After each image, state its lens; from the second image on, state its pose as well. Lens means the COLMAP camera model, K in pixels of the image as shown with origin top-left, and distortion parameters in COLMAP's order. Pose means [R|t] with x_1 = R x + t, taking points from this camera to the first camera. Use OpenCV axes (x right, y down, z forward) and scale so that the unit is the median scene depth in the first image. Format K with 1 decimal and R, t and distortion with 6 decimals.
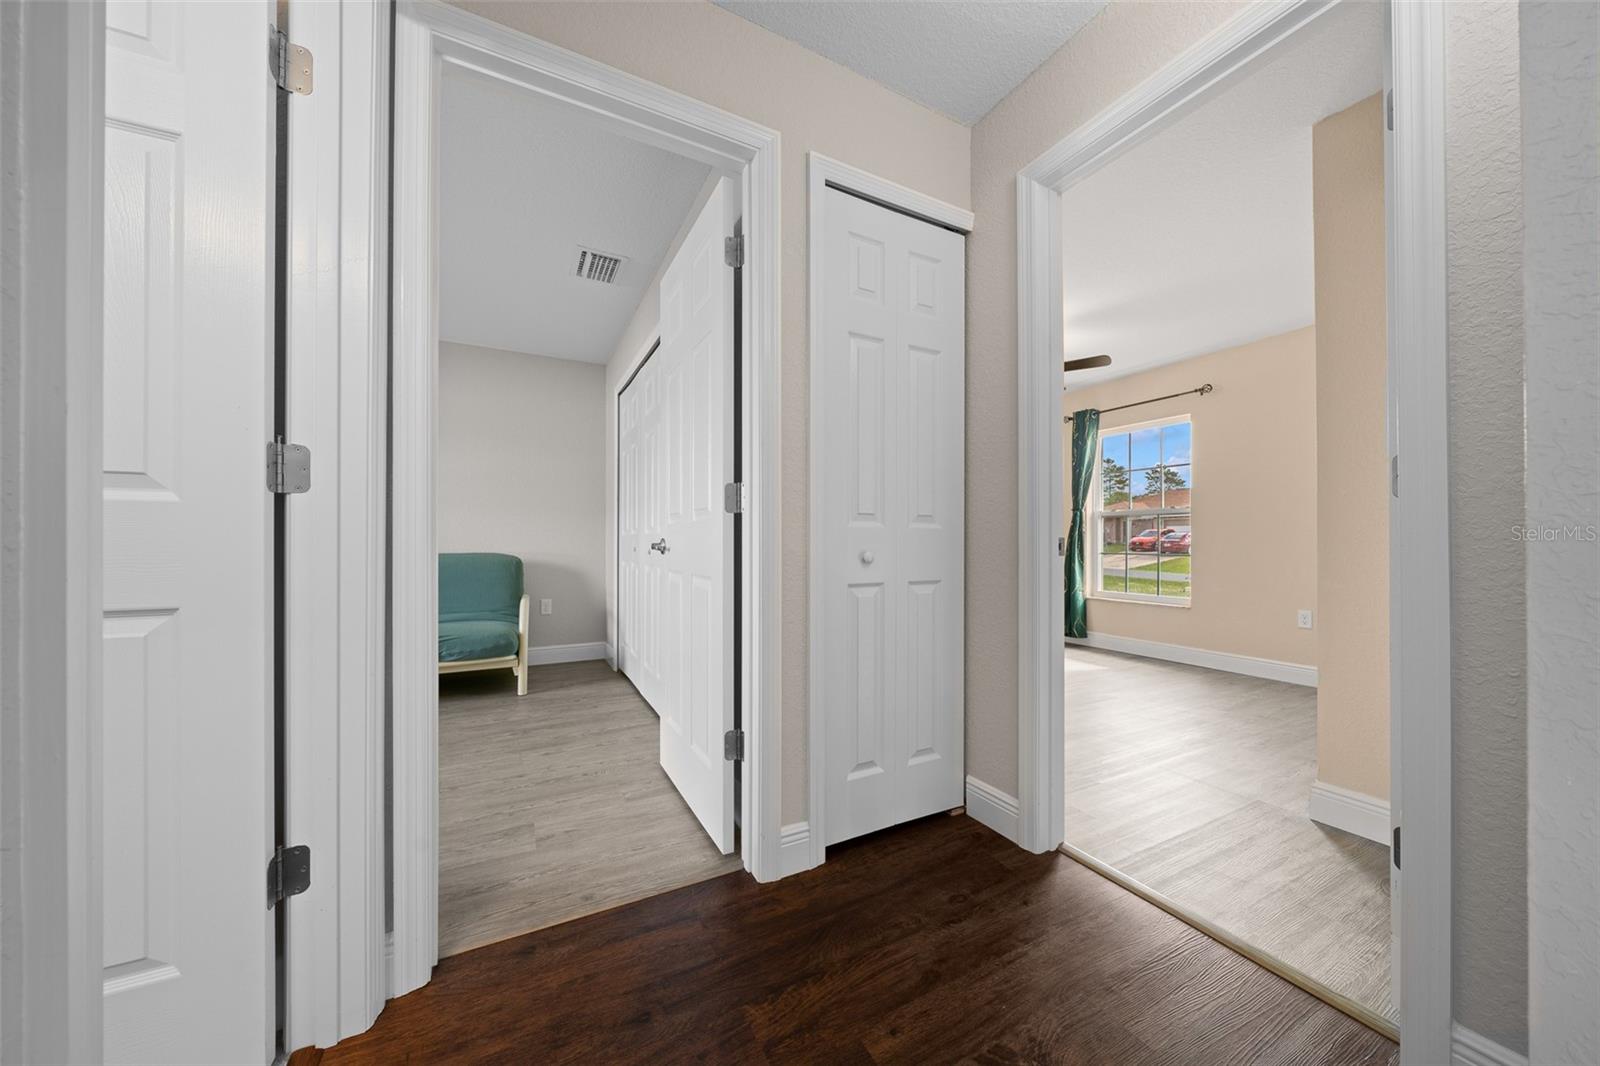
lens RADIAL K [[548.2, 0, 800.0], [0, 548.2, 533.0], [0, 0, 1]] dist [-0.002047, 0.000028]
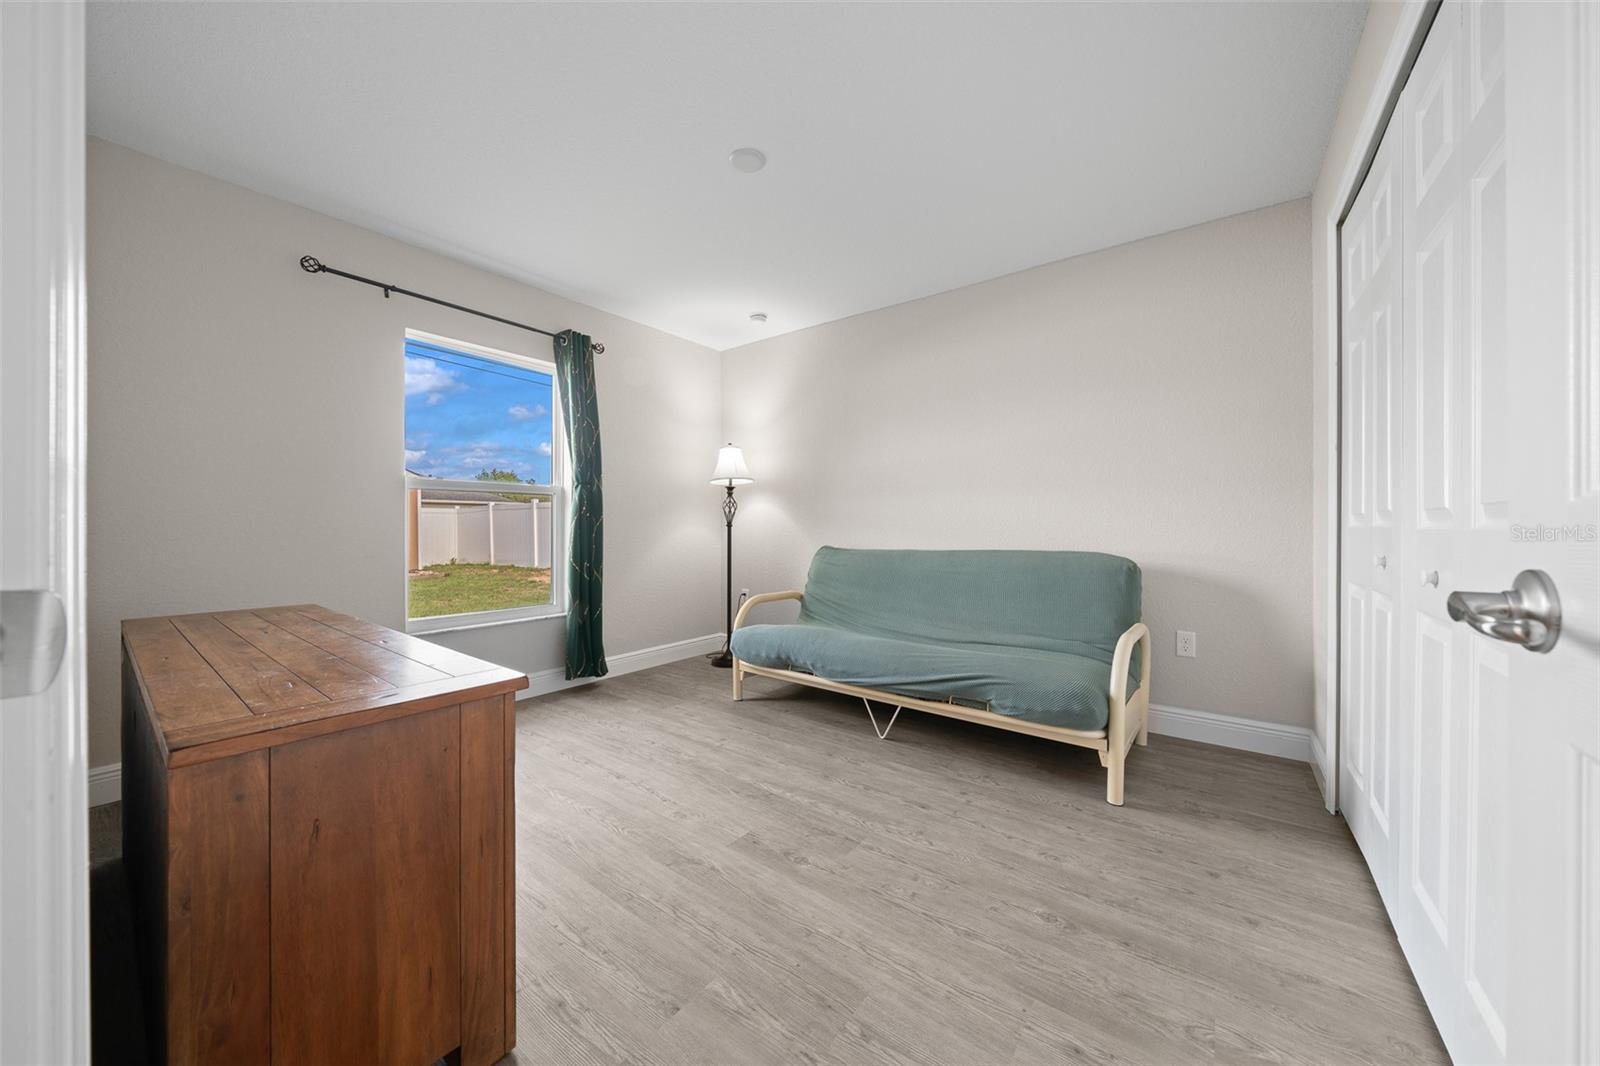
lens RADIAL K [[553.8, 0, 802.2], [0, 553.8, 519.6], [0, 0, 1]] dist [-0.011405, -0.000021]
pose [[0.429430, 0.000865, -0.903100, -0.126097], [0.004171, 0.999987, 0.002941, -0.006305], [0.903090, -0.005030, 0.429421, 0.457807]]
